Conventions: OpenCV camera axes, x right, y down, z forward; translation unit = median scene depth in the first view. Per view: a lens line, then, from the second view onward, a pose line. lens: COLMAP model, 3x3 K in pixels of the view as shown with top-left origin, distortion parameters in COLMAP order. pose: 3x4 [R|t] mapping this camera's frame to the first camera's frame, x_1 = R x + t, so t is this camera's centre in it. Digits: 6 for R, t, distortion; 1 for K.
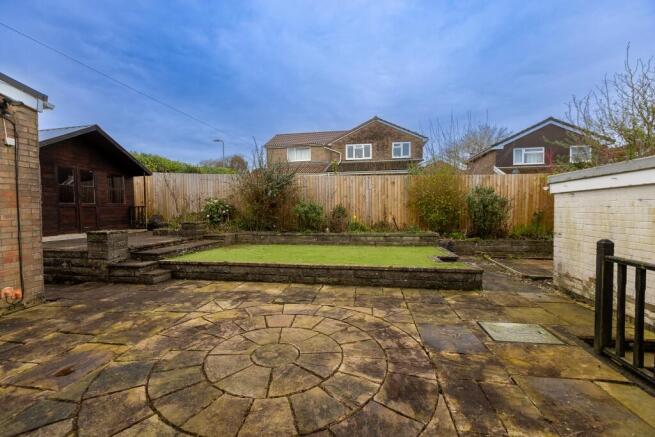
lens RADIAL K [[298.9, 0, 326.3], [0, 298.9, 210.9], [0, 0, 1]] dist [0.000196, -0.000083]
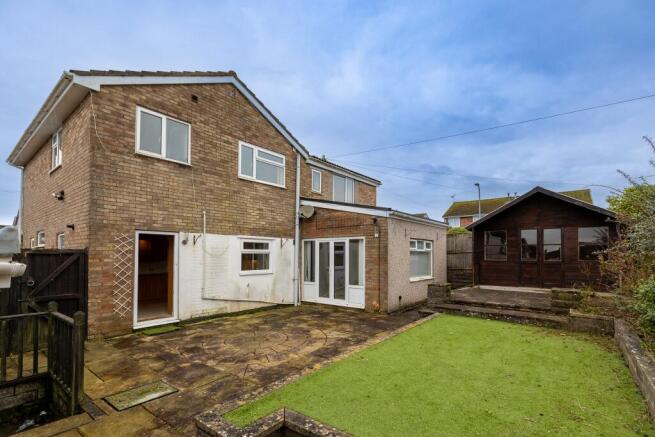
lens RADIAL K [[298.9, 0, 326.3], [0, 298.9, 210.9], [0, 0, 1]] dist [0.000196, -0.000083]
pose [[-0.491548, -0.118597, -0.862737, 1.172921], [-0.004222, 0.990996, -0.133823, -0.120749], [0.870840, -0.062138, -0.487623, 1.906003]]
